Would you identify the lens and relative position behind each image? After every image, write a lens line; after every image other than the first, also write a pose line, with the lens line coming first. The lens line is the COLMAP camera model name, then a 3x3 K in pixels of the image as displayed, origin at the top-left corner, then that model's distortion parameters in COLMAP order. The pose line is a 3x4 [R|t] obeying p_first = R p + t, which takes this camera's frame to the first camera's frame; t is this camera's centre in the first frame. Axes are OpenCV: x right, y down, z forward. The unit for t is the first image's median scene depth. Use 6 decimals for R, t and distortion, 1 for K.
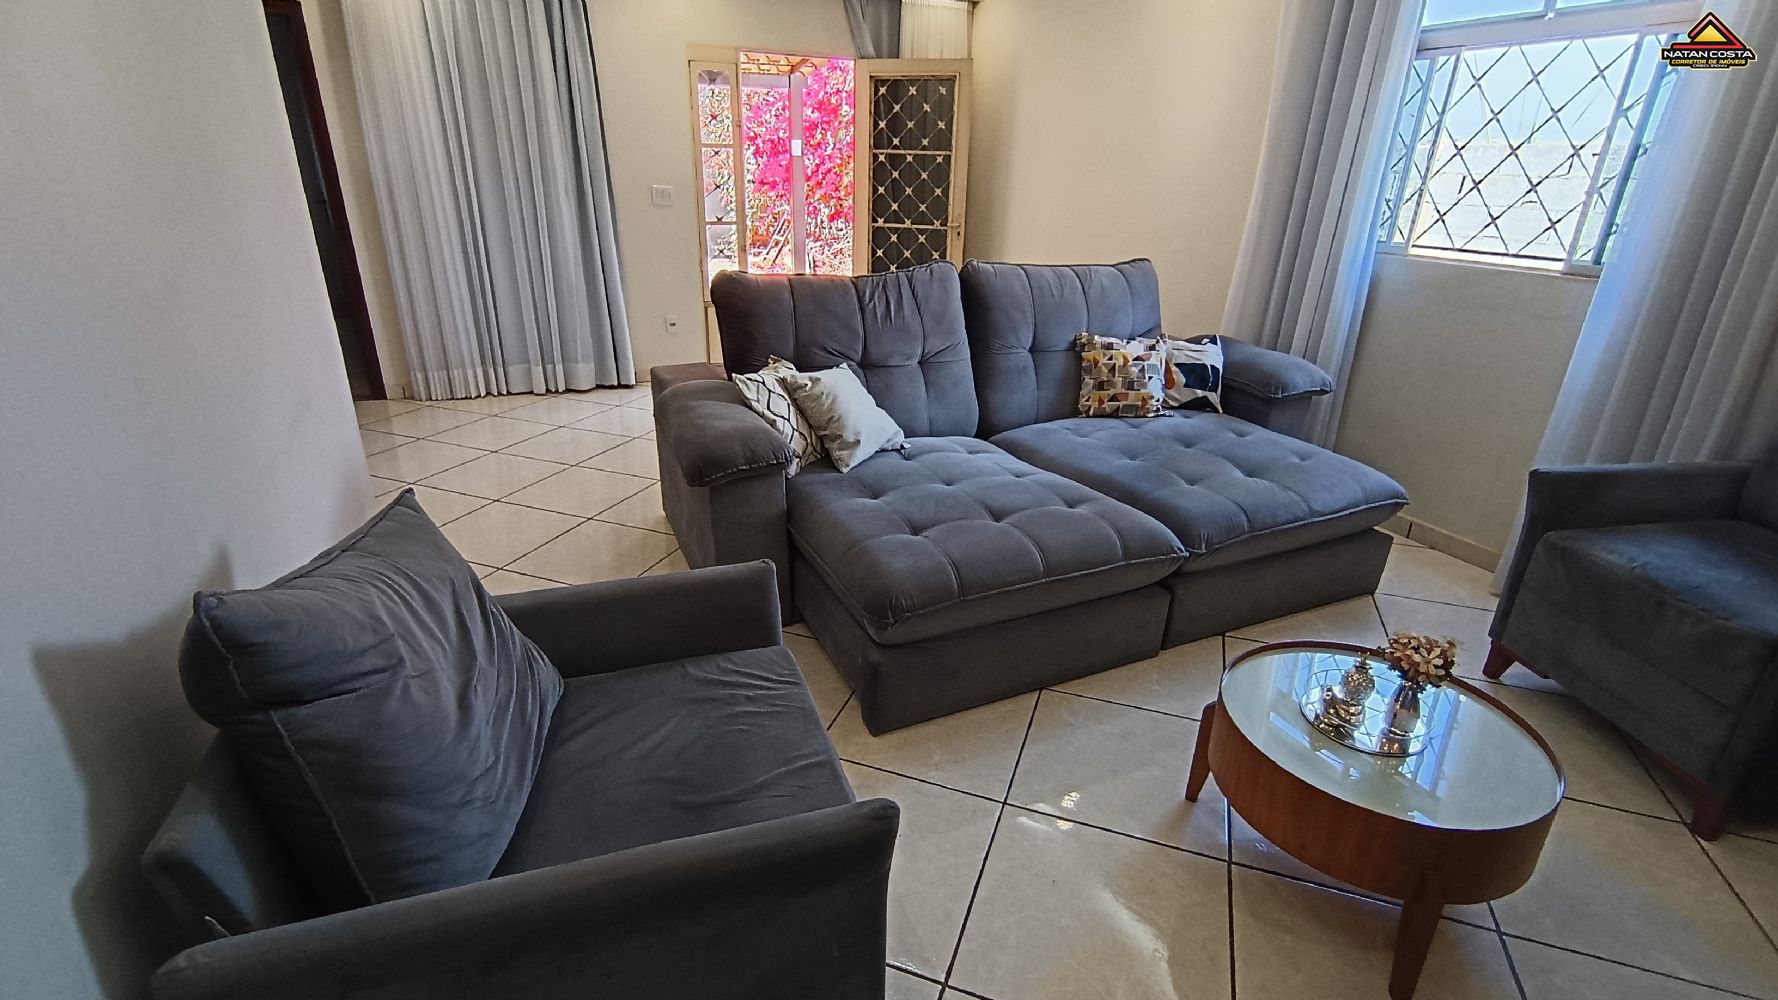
lens RADIAL K [[817.5, 0, 884.5], [0, 817.5, 493.5], [0, 0, 1]] dist [0.002421, -0.000288]
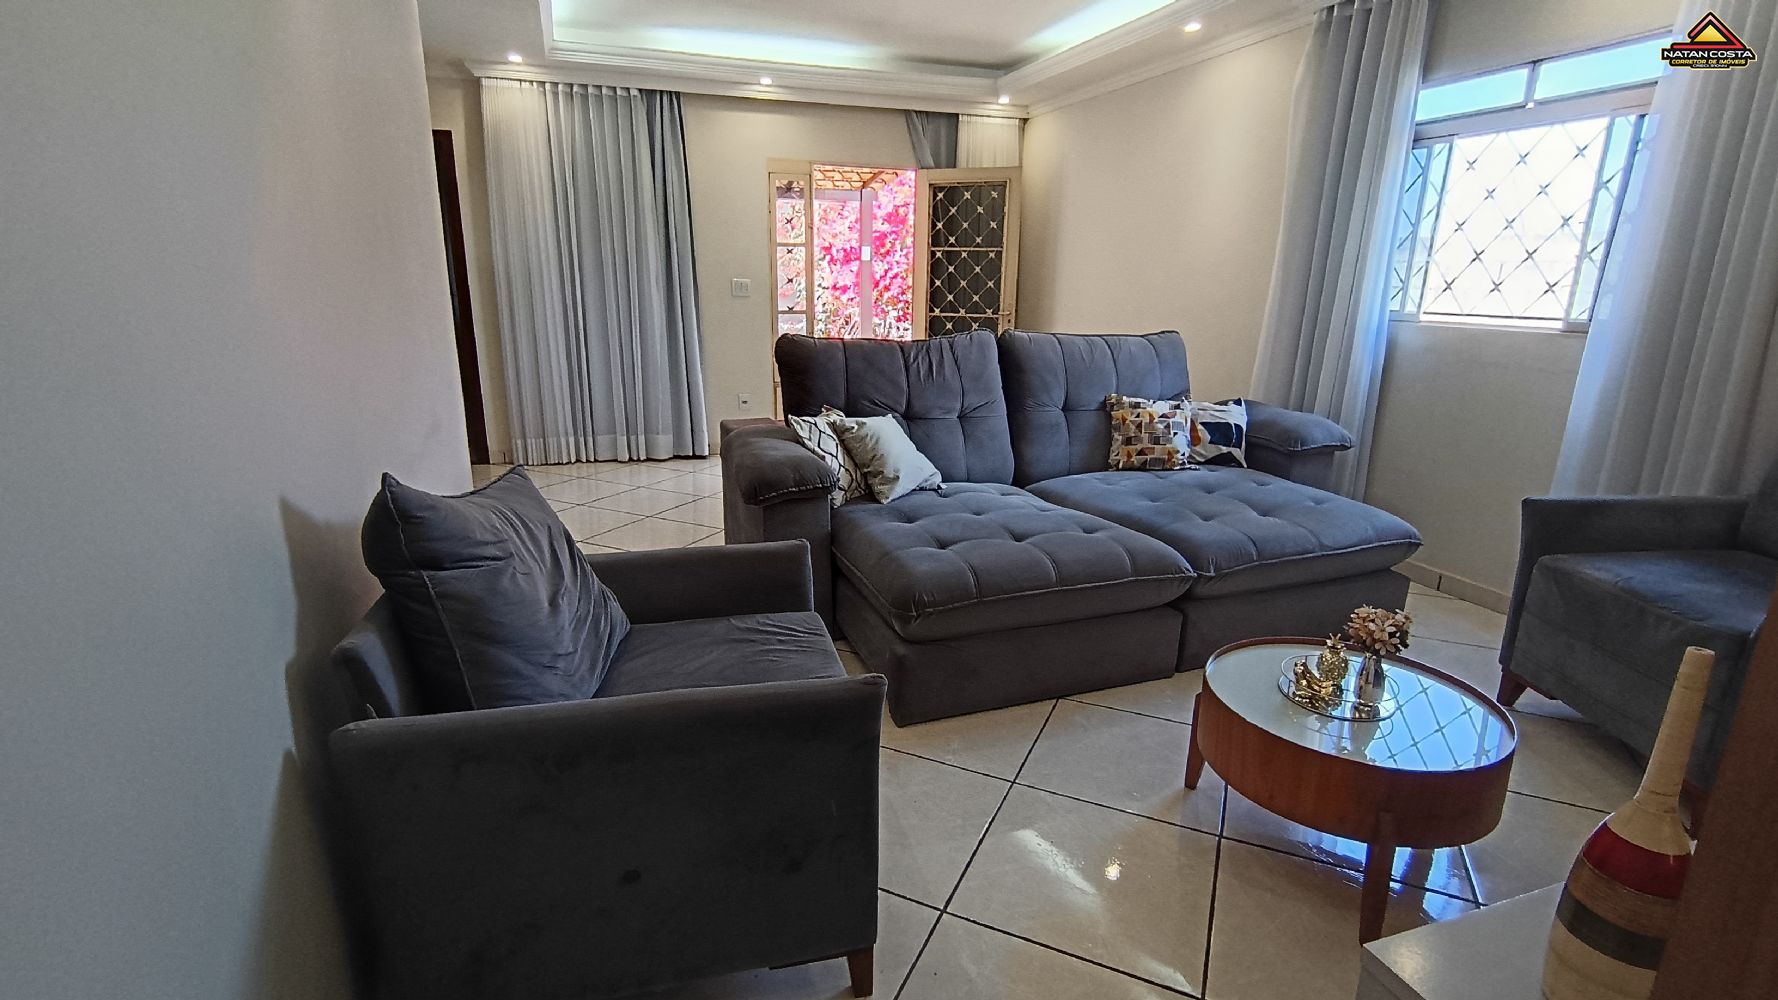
lens RADIAL K [[817.5, 0, 884.5], [0, 817.5, 493.5], [0, 0, 1]] dist [0.002421, -0.000288]
pose [[0.996276, 0.013089, -0.085221, 0.036878], [-0.023833, 0.991706, -0.126296, 0.081038], [0.082861, 0.127857, 0.988325, -0.082890]]
